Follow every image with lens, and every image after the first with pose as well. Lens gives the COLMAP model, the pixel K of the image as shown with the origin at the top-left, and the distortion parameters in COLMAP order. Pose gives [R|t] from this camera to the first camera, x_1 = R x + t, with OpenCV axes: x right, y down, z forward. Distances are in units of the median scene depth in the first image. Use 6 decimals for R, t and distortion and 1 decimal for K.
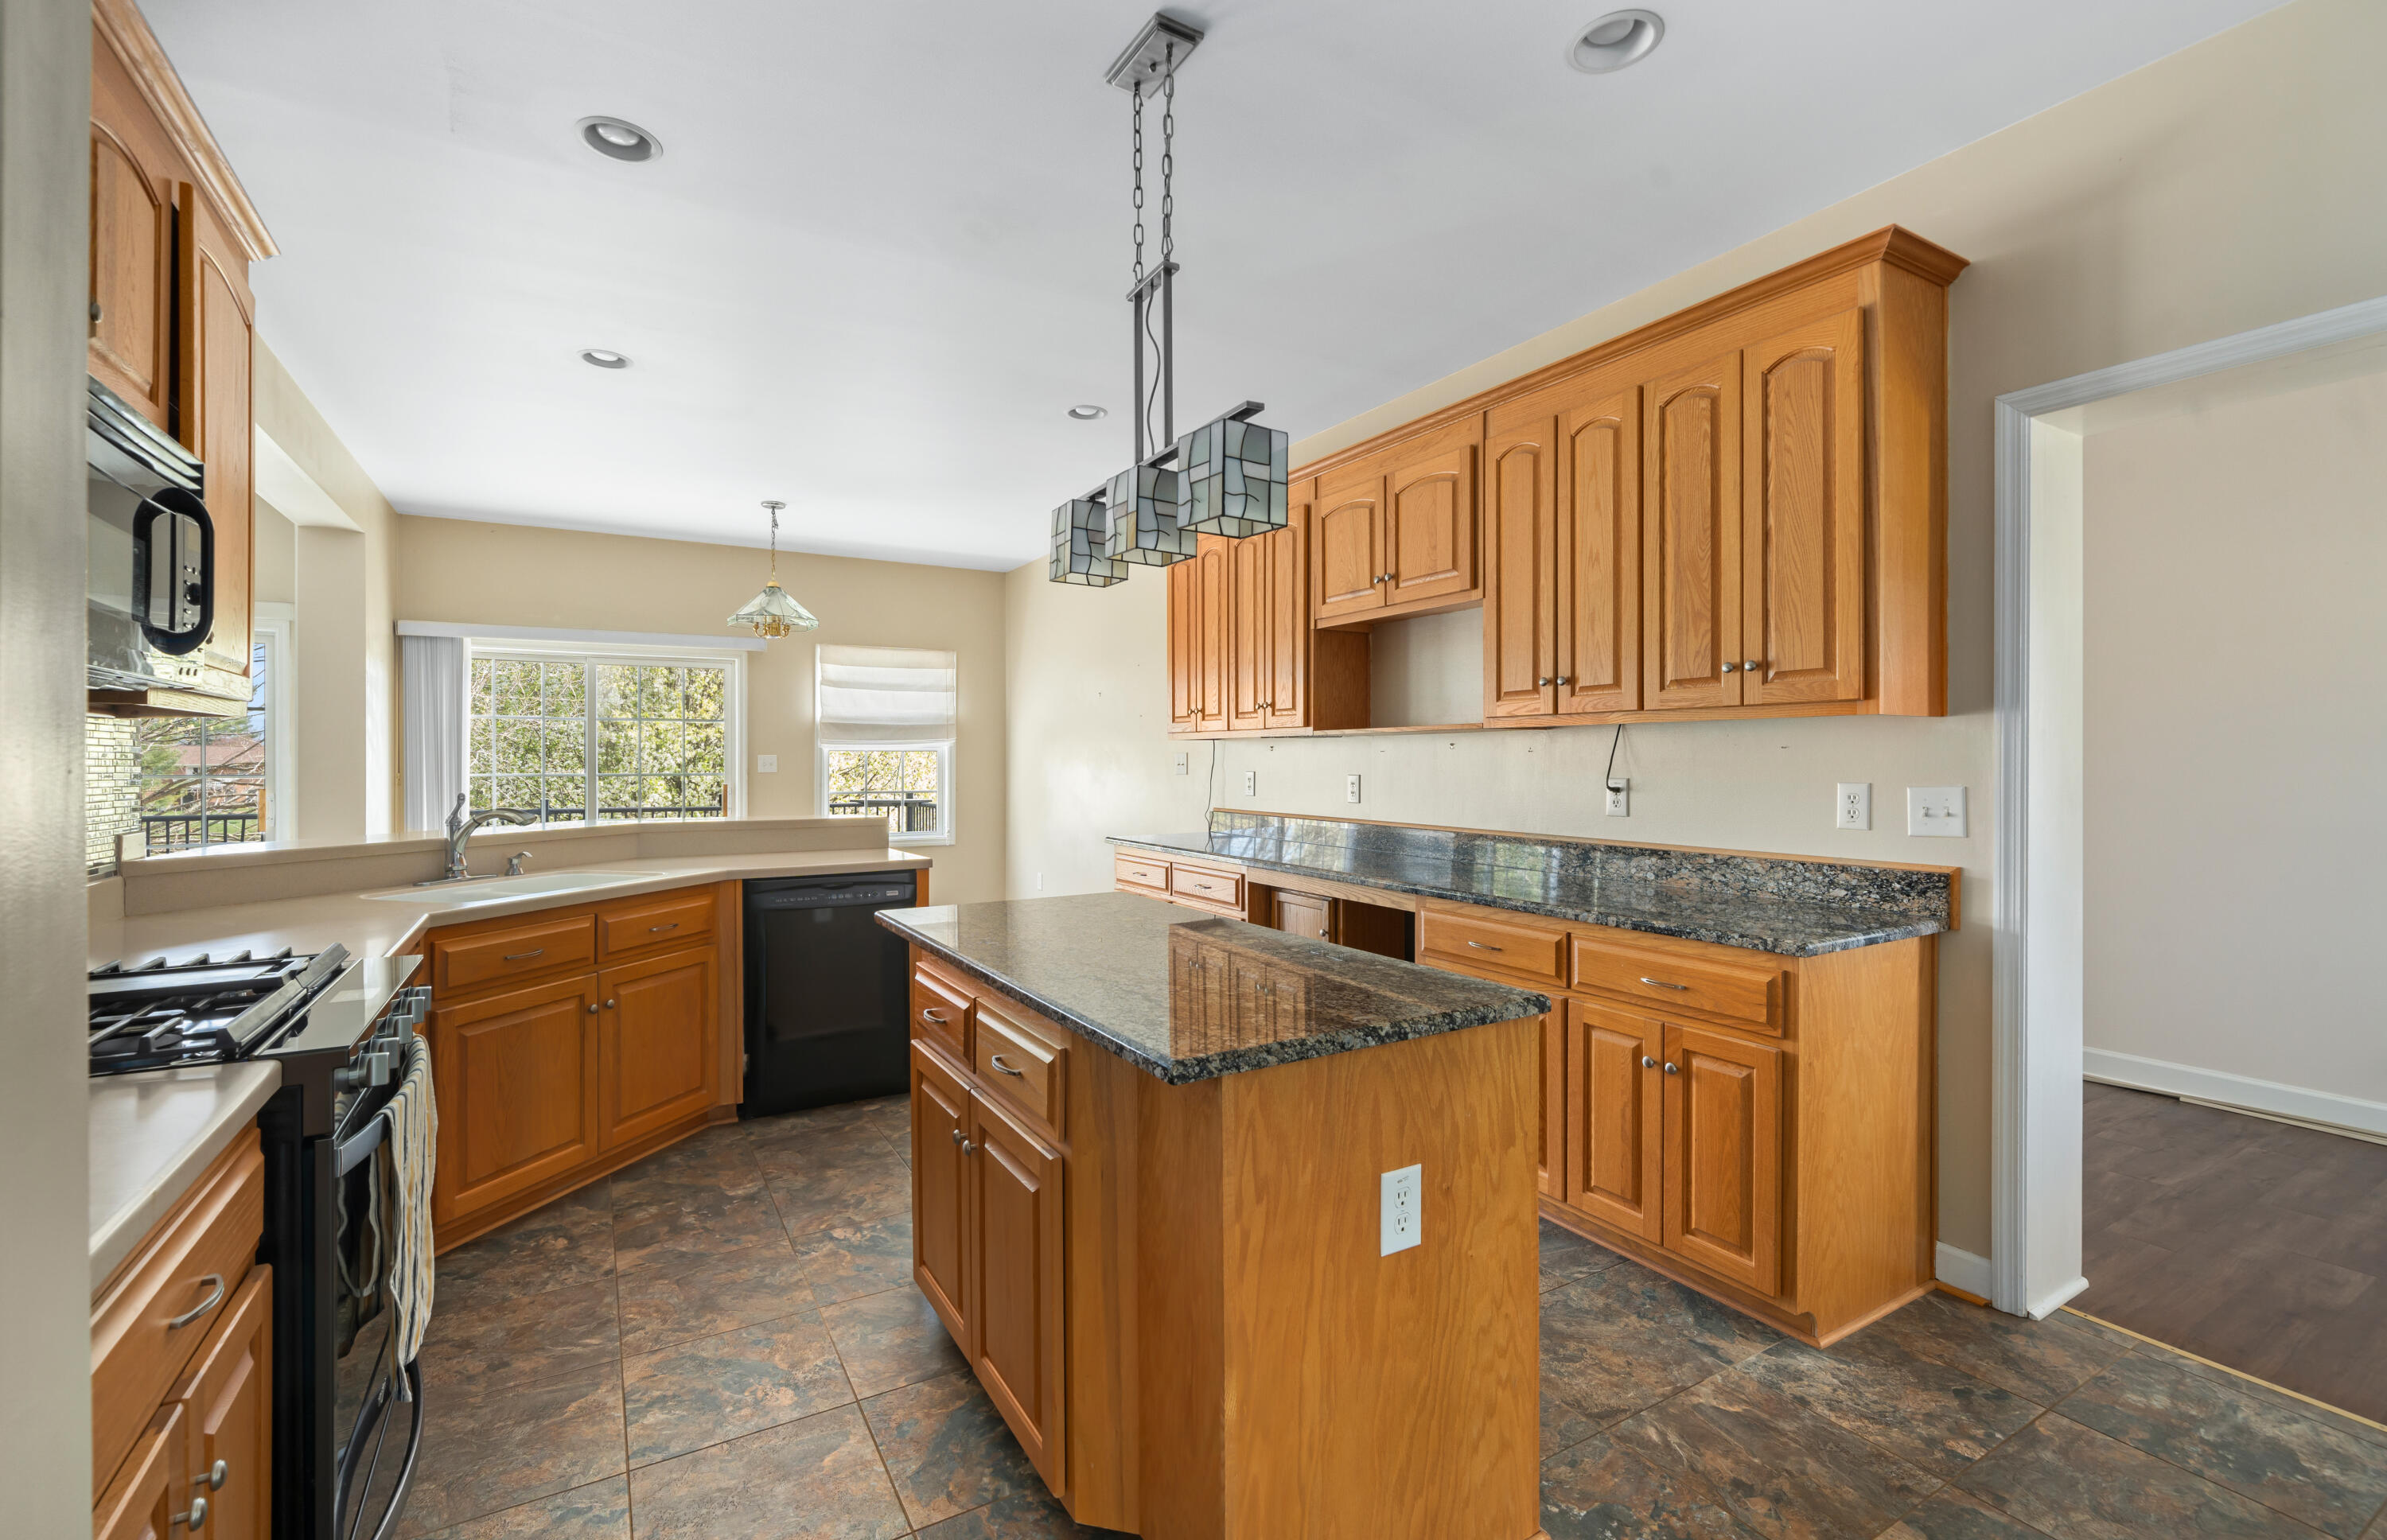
lens RADIAL K [[1048.8, 0, 1179.0], [0, 1048.8, 765.0], [0, 0, 1]] dist [-0.002599, 0.000088]
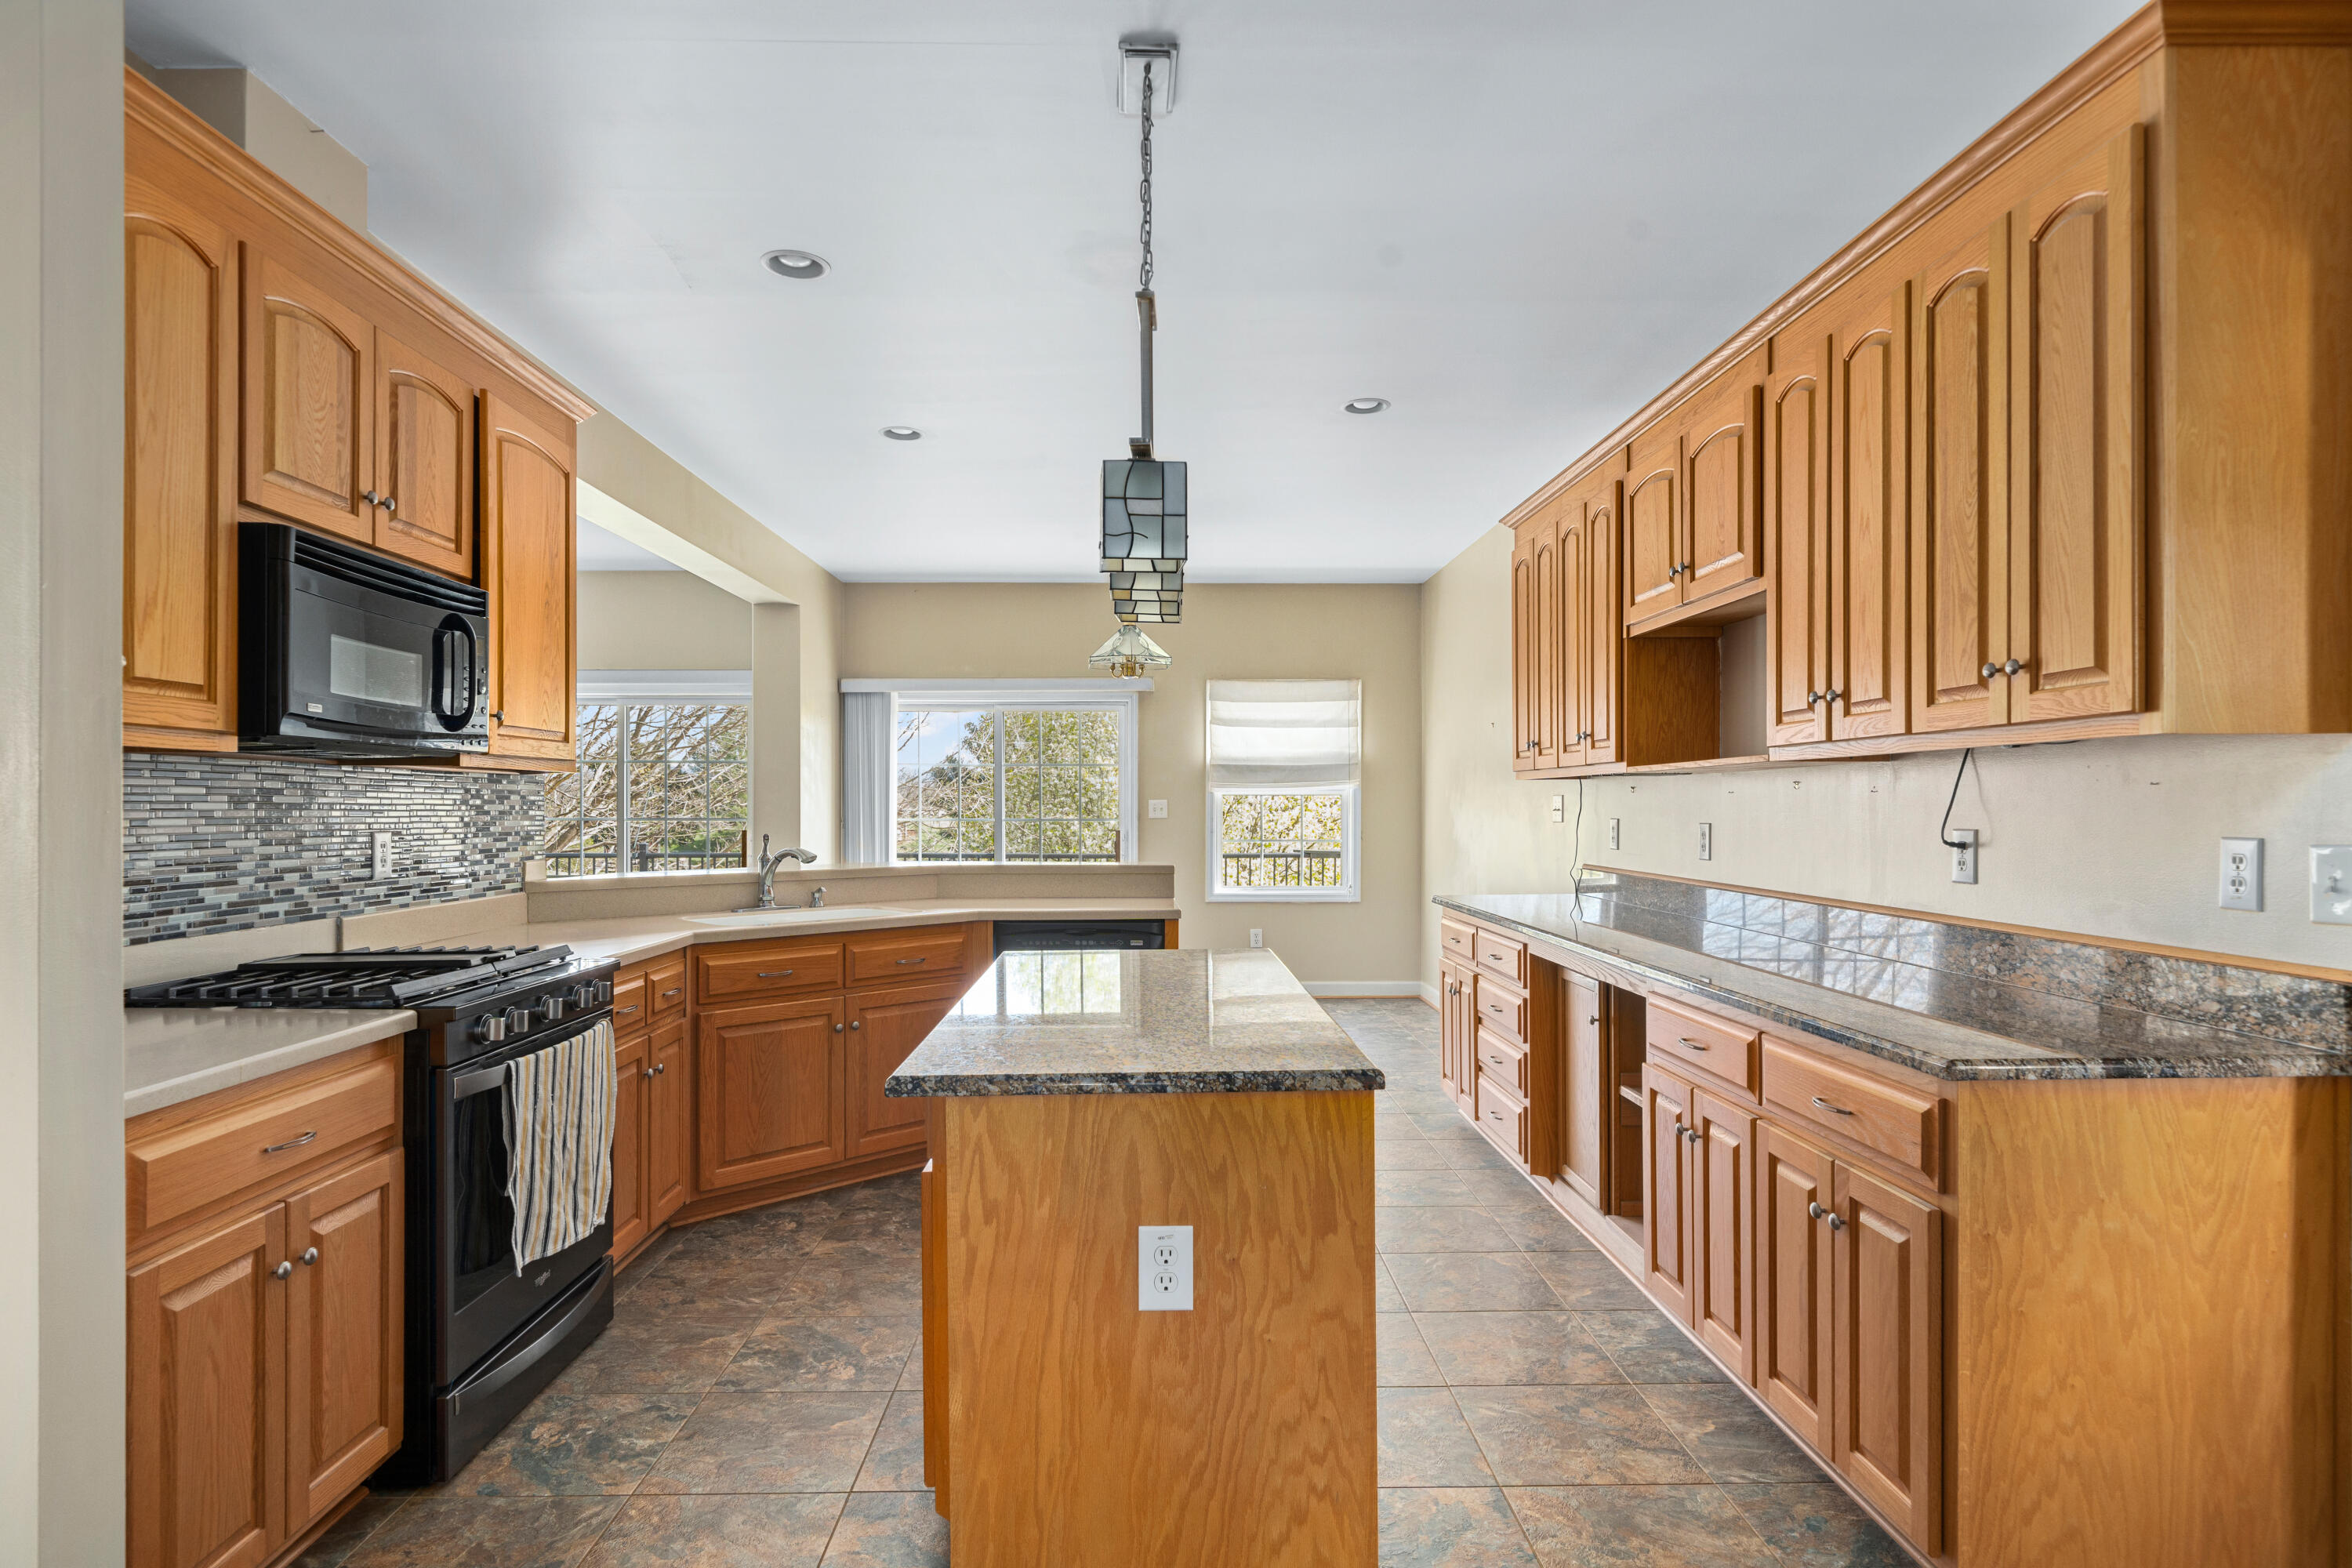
lens RADIAL K [[1278.3, 0, 1147.3], [0, 1278.3, 812.0], [0, 0, 1]] dist [-0.000907, -0.001858]
pose [[0.865950, 0.001161, -0.500130, 0.461142], [-0.000736, 0.999999, 0.001048, 0.000781], [0.500130, -0.000539, 0.865950, -0.018195]]
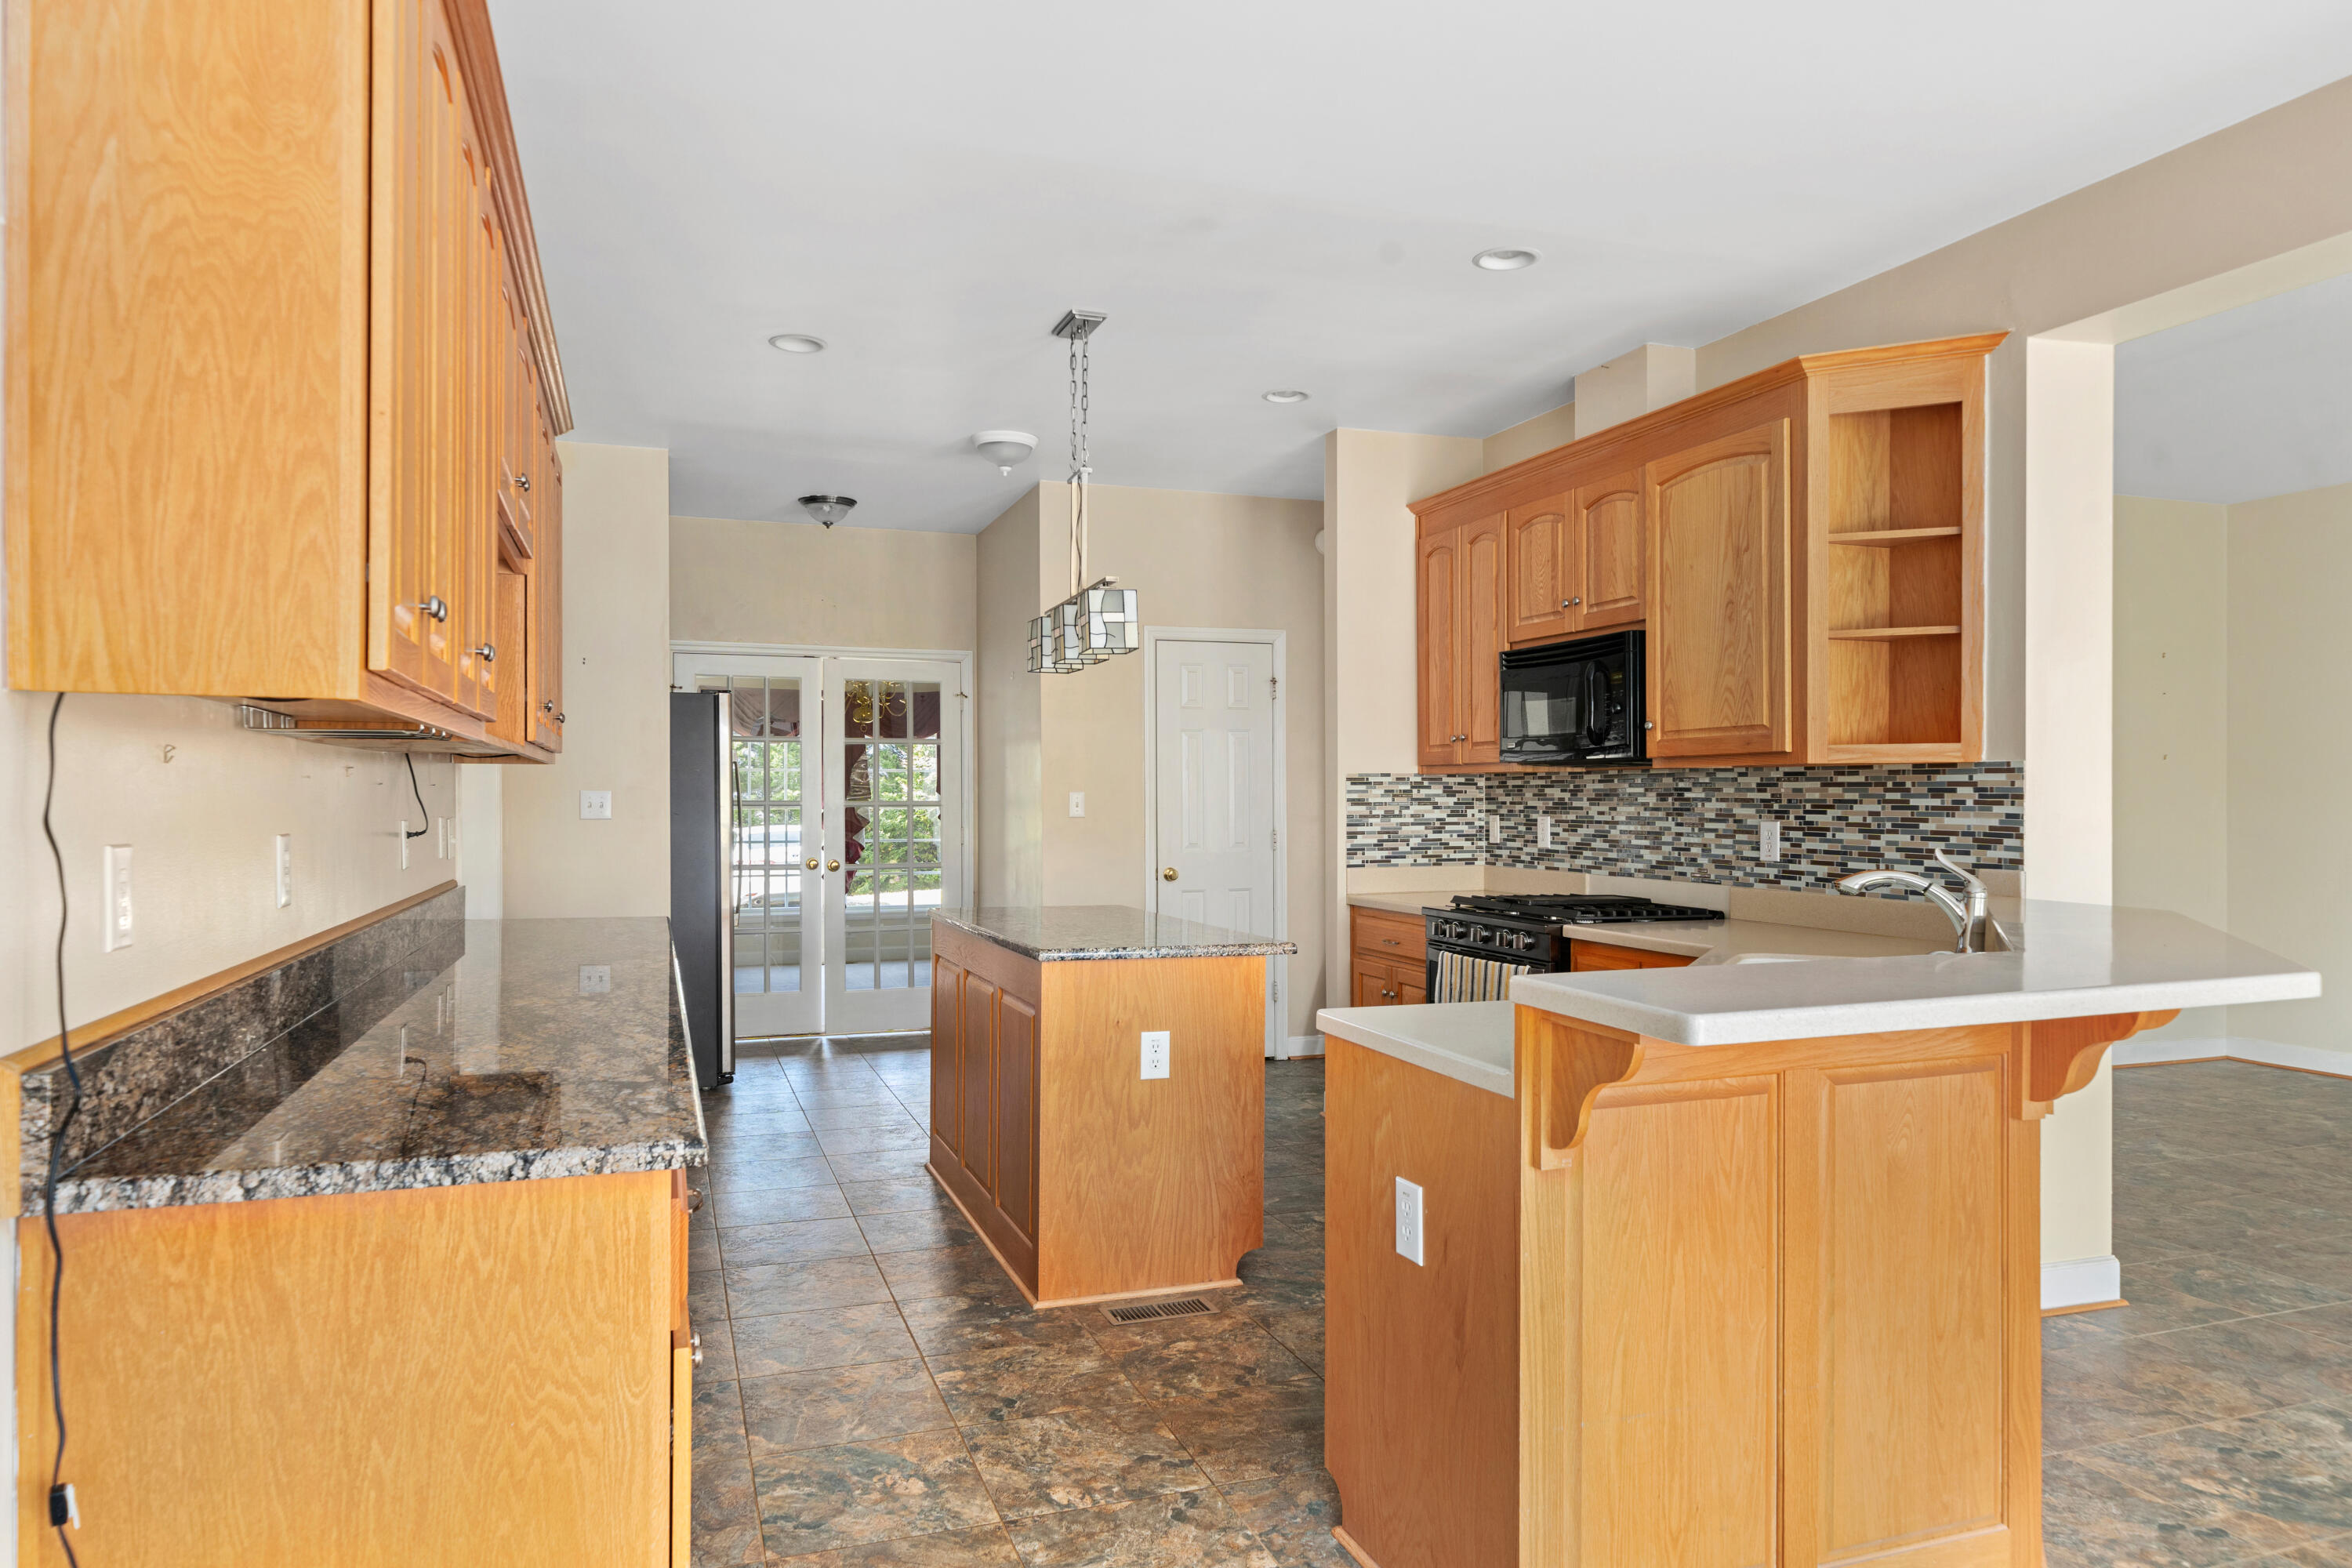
lens RADIAL K [[1455.3, 0, 1191.9], [0, 1455.3, 791.9], [0, 0, 1]] dist [-0.000737, -0.000074]
pose [[-0.985762, 0.001967, 0.168135, -0.451454], [0.002277, 0.999996, 0.001652, -0.016841], [-0.168131, 0.002011, -0.985763, 2.491378]]
